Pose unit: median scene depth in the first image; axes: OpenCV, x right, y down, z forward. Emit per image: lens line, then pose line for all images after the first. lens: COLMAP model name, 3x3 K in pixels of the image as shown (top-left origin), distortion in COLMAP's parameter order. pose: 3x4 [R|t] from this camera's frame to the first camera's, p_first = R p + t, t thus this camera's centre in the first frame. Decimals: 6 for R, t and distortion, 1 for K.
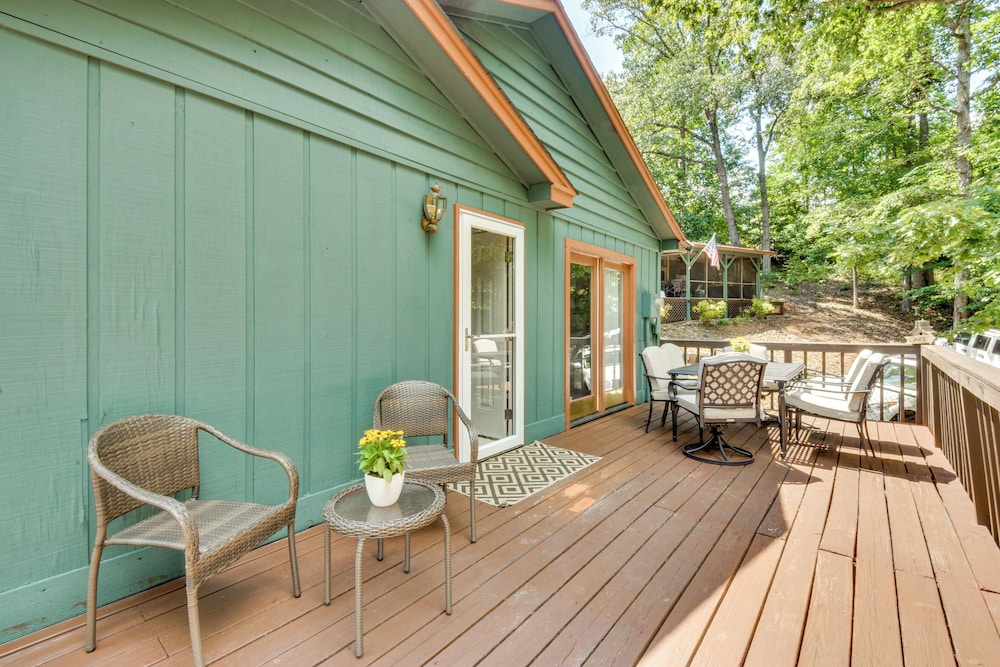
lens RADIAL K [[449.0, 0, 500.0], [0, 449.0, 333.5], [0, 0, 1]] dist [0.032652, -0.017041]
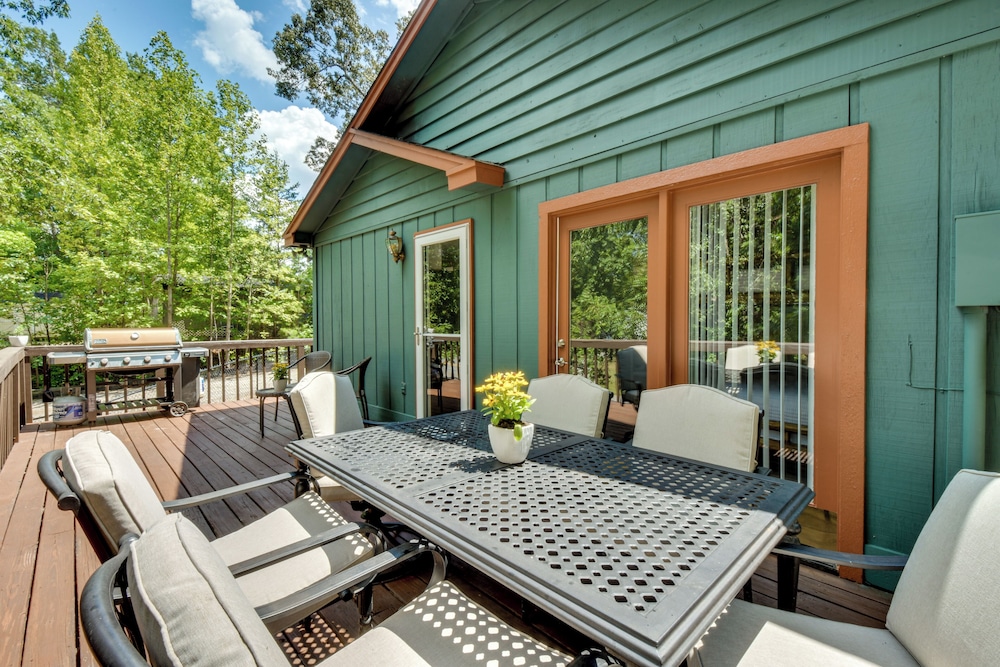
lens RADIAL K [[449.0, 0, 500.0], [0, 449.0, 333.5], [0, 0, 1]] dist [0.032652, -0.017041]
pose [[-0.117954, 0.026227, -0.992673, 1.142856], [-0.024862, 0.999260, 0.029355, -0.033547], [0.992708, 0.028143, -0.117214, 1.338673]]
